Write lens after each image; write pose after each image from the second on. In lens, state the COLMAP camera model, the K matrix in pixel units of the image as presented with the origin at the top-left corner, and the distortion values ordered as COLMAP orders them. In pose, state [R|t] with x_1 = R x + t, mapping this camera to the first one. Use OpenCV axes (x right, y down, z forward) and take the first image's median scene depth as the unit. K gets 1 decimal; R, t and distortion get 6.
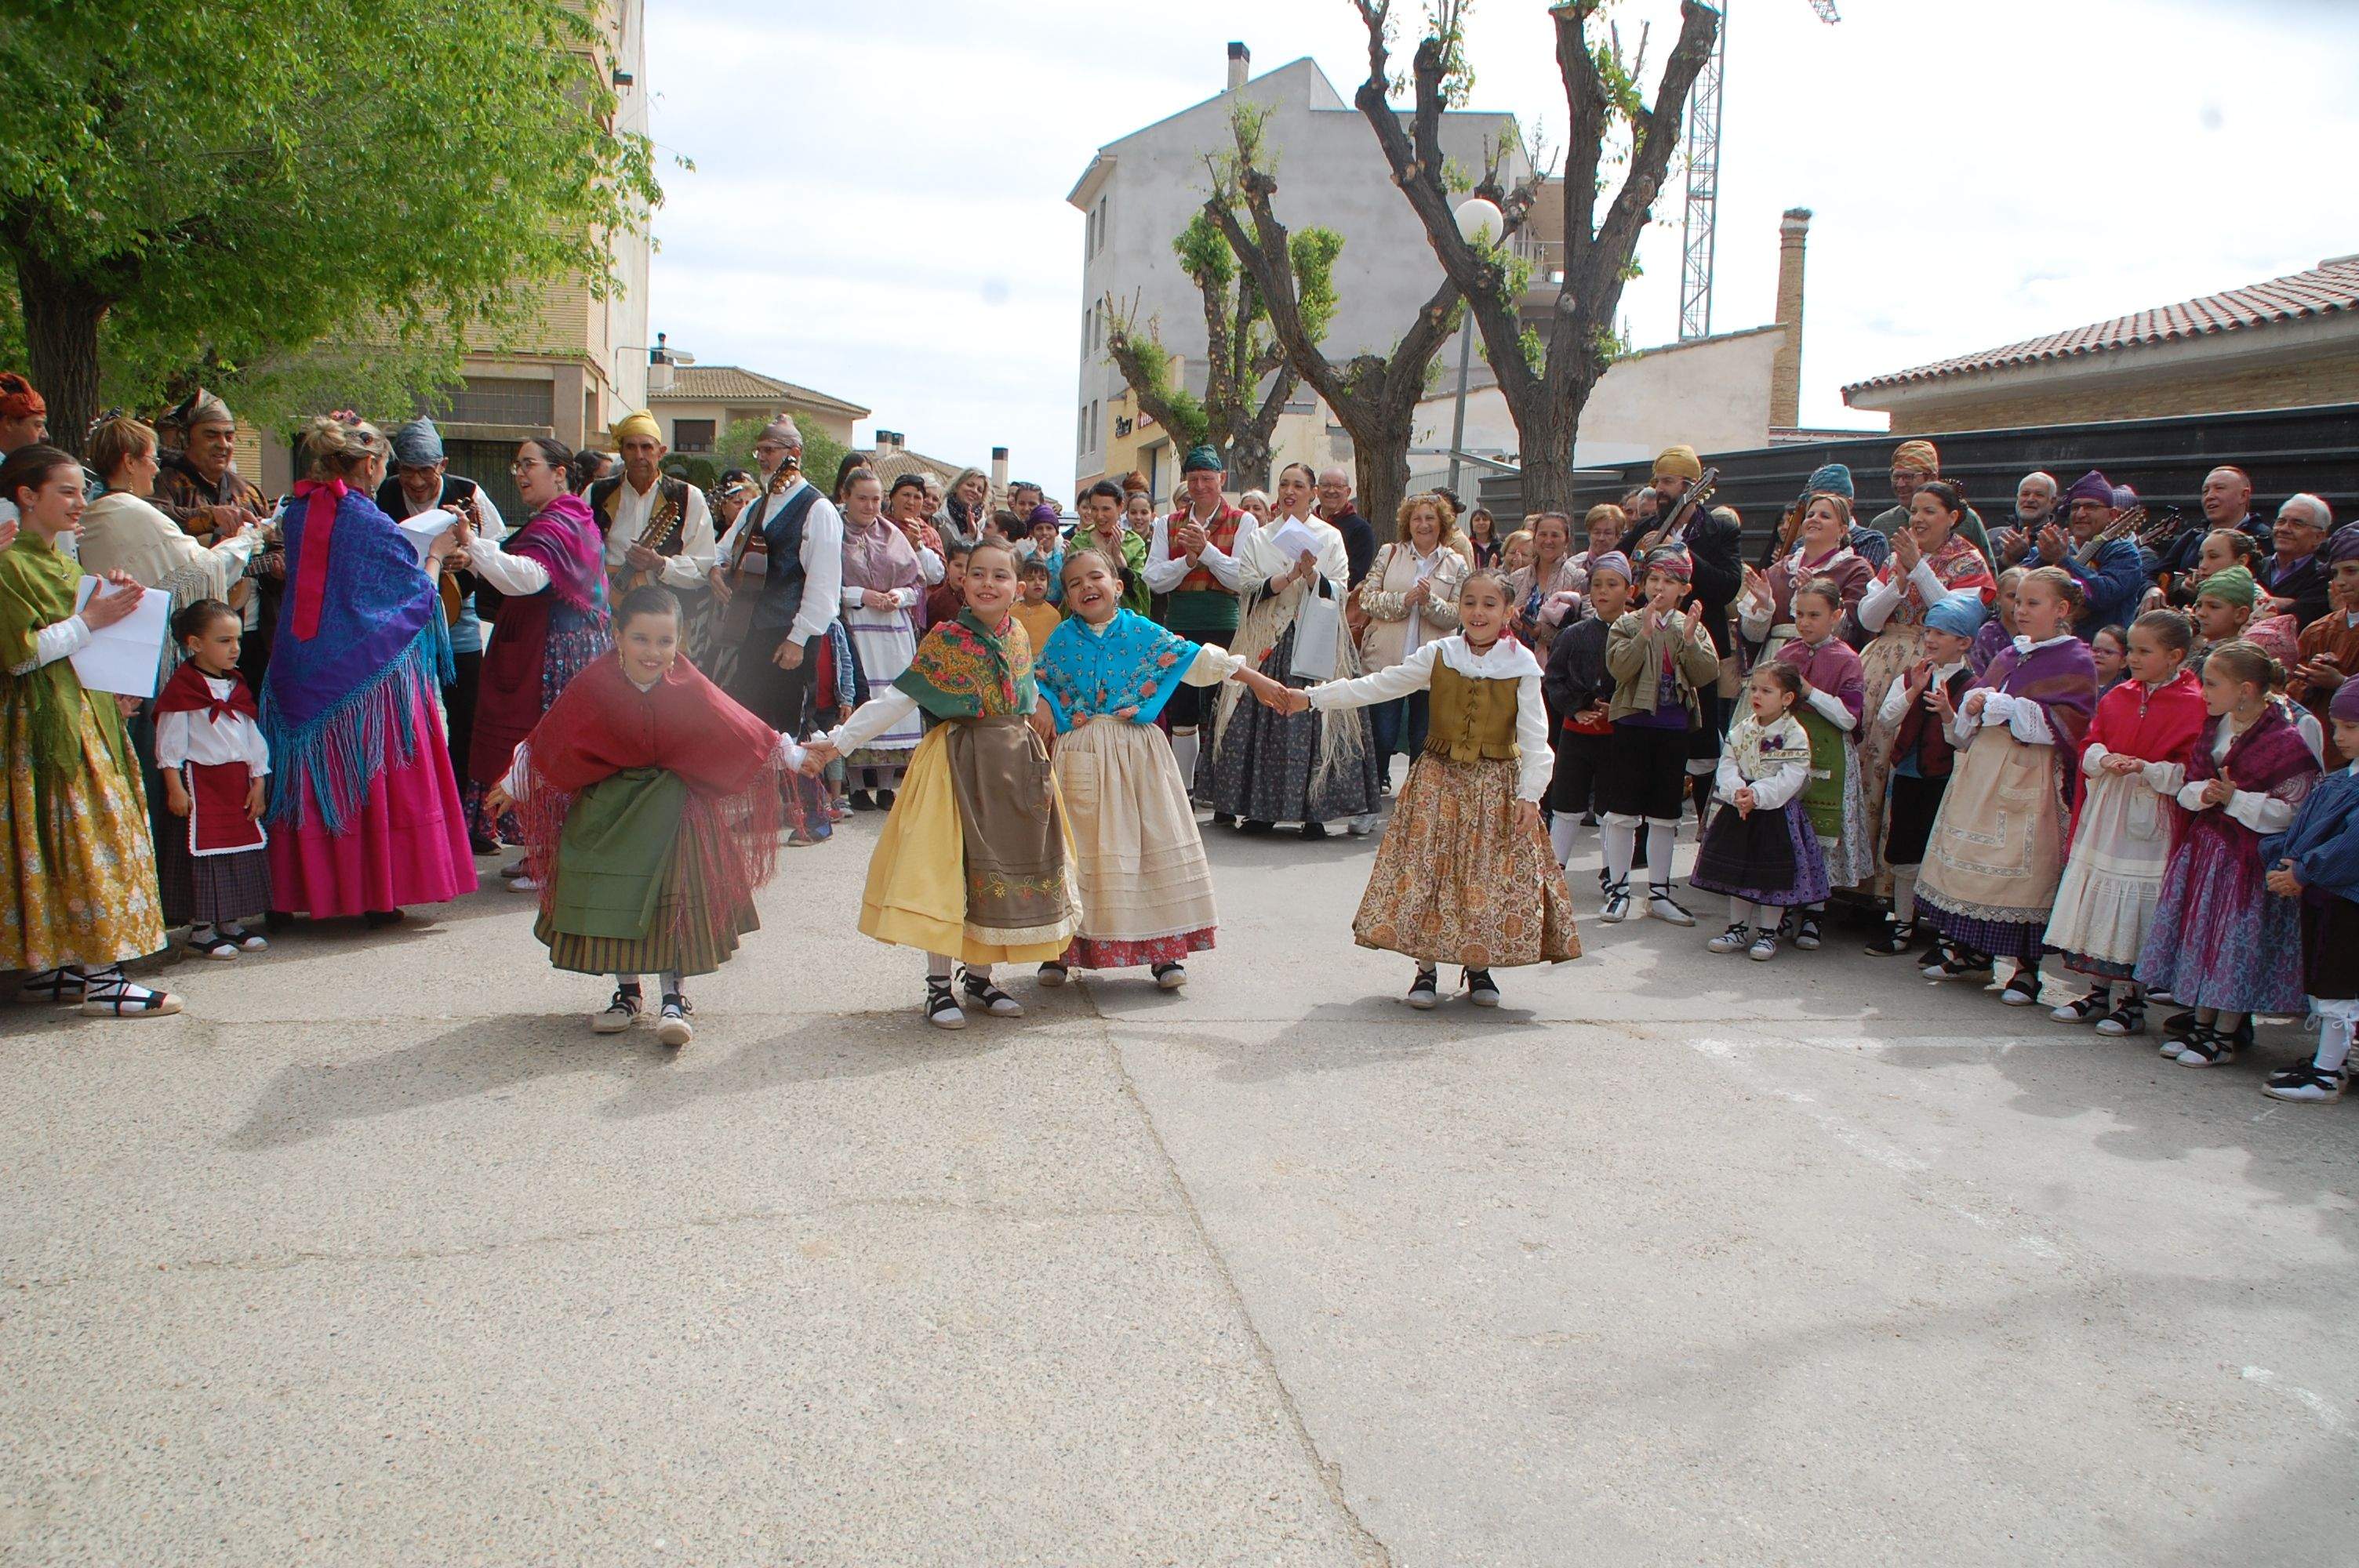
lens RADIAL K [[1895.5, 0, 1182.4], [0, 1895.5, 856.0], [0, 0, 1]] dist [-0.159821, 0.124048]
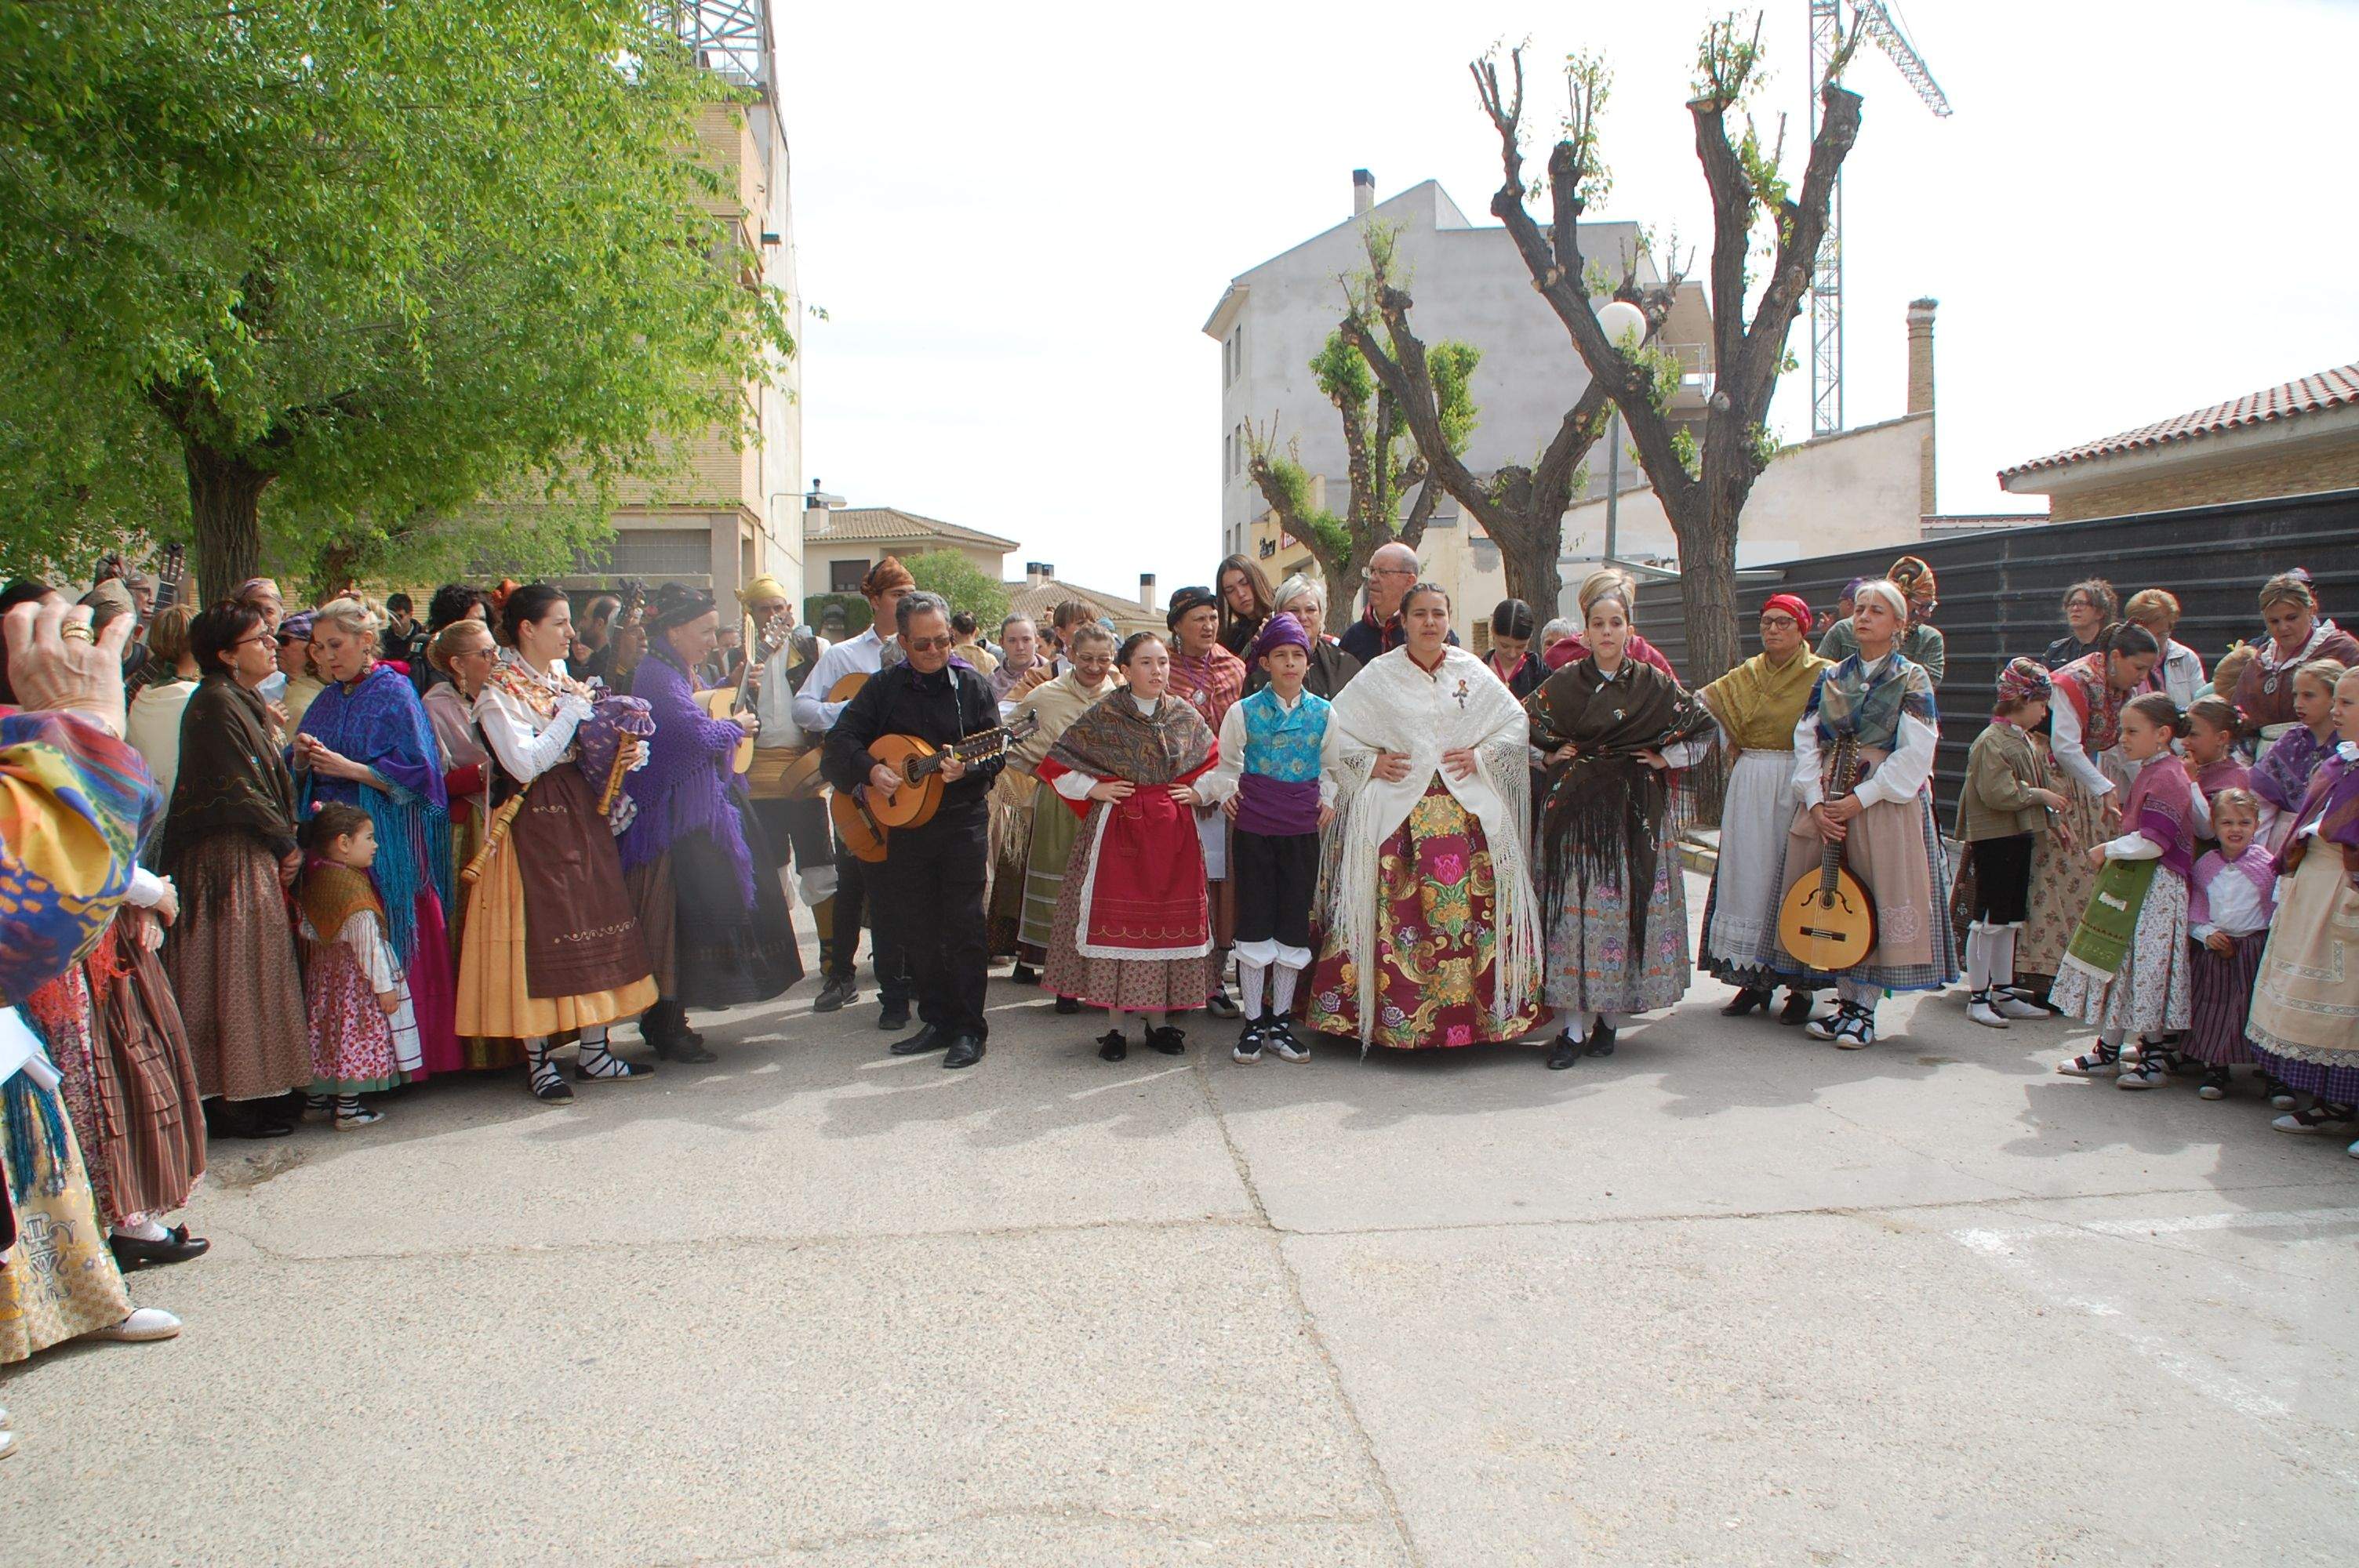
lens RADIAL K [[1858.9, 0, 1182.3], [0, 1858.9, 844.5], [0, 0, 1]] dist [-0.170179, 0.121416]
pose [[0.995784, -0.039587, -0.082750, -0.002181], [0.034089, 0.997182, -0.066825, -0.010407], [0.085163, 0.063723, 0.994327, 0.038280]]
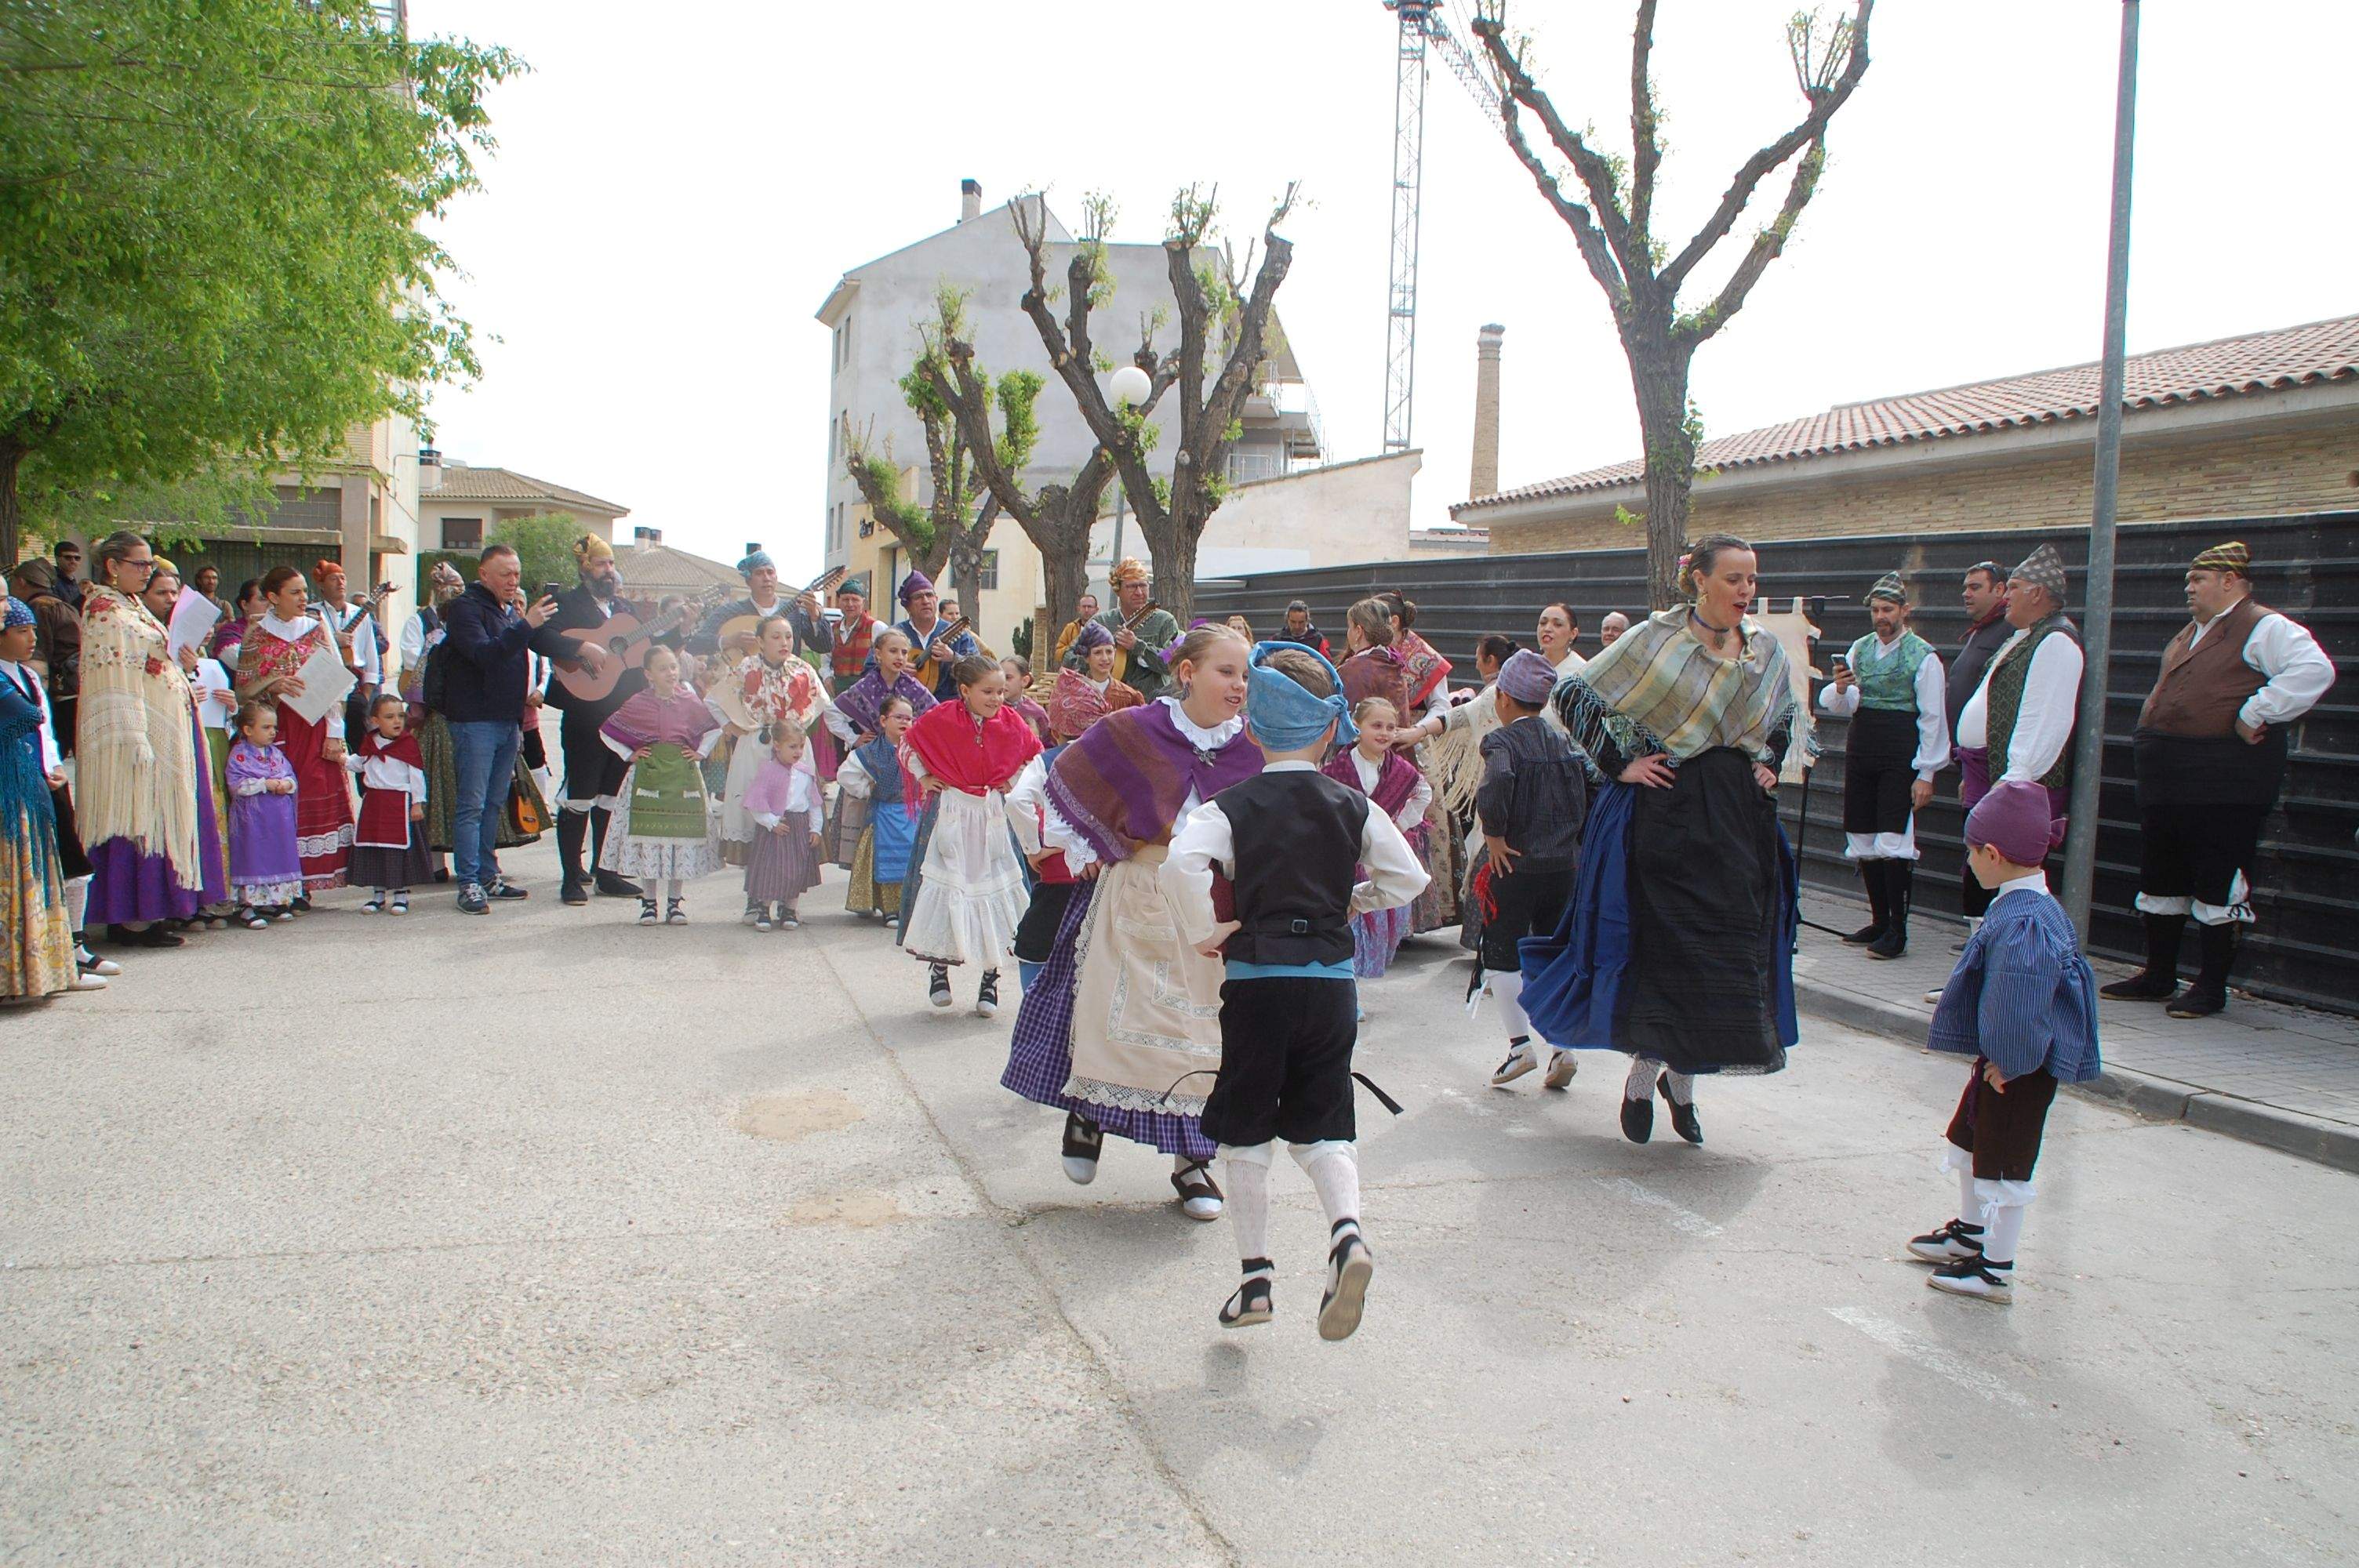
lens RADIAL K [[1858.9, 0, 1182.3], [0, 1858.9, 844.5], [0, 0, 1]] dist [-0.170179, 0.121416]
pose [[0.991340, -0.015643, 0.130382, 0.022884], [0.022002, 0.998630, -0.047477, 0.028619], [-0.129461, 0.049935, 0.990326, -0.208211]]
